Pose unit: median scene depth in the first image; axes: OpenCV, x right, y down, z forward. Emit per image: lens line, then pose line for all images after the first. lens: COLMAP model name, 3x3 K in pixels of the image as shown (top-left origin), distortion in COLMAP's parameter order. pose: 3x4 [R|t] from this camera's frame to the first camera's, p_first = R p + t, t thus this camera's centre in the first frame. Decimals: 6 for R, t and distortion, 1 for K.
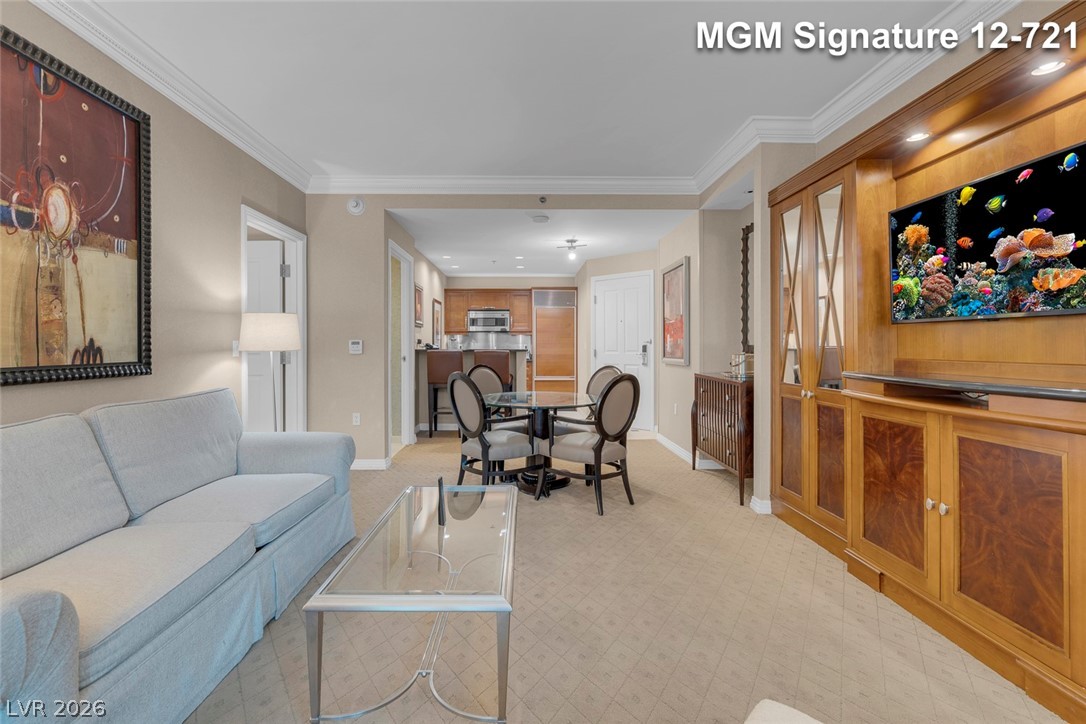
lens RADIAL K [[497.2, 0, 523.8], [0, 497.2, 347.9], [0, 0, 1]] dist [-0.005313, 0.001778]
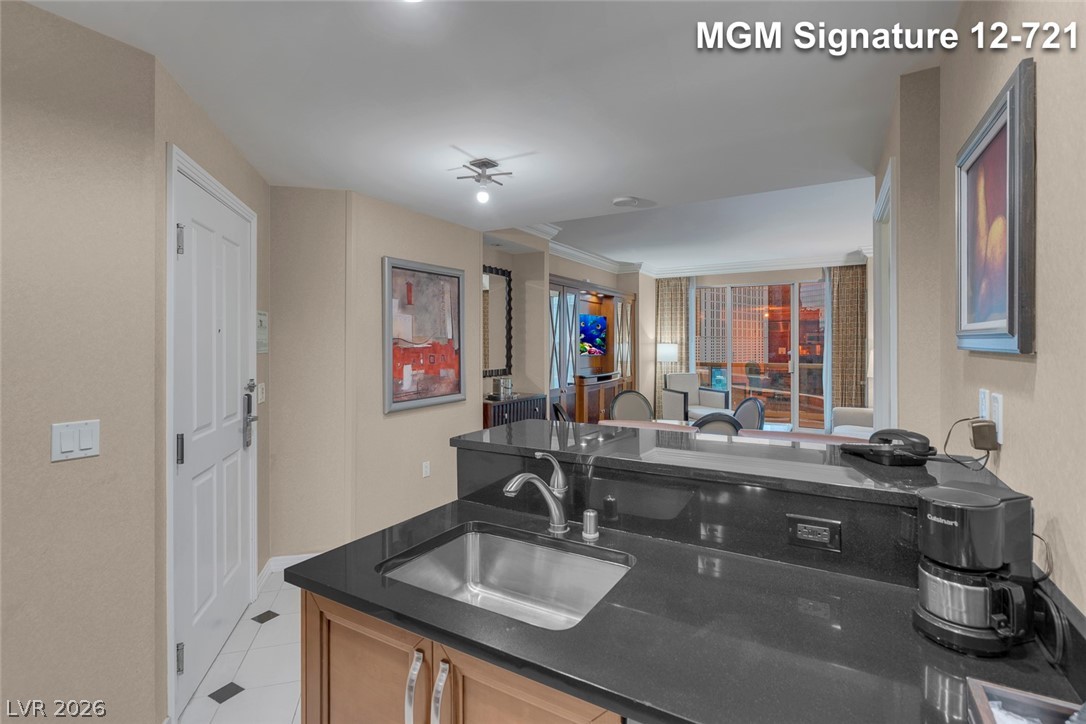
lens RADIAL K [[497.2, 0, 544.9], [0, 497.2, 342.6], [0, 0, 1]] dist [-0.005313, 0.001778]
pose [[-0.863637, 0.004239, 0.504096, -0.290053], [0.006778, 0.999972, 0.003203, -0.085469], [-0.504068, 0.006183, -0.863642, 2.204750]]
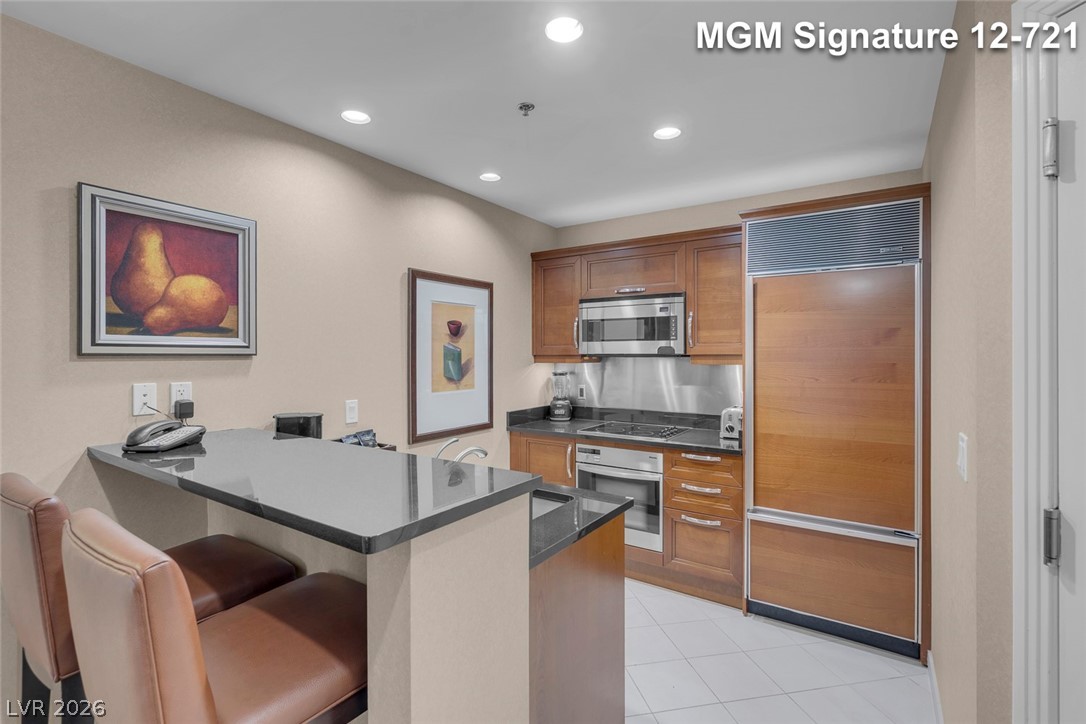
lens RADIAL K [[497.2, 0, 544.8], [0, 497.2, 359.3], [0, 0, 1]] dist [-0.005313, 0.001778]
pose [[0.831638, 0.005362, -0.555293, 0.198242], [-0.001940, 0.999975, 0.006751, -0.077560], [0.555315, -0.004537, 0.831627, 1.580955]]
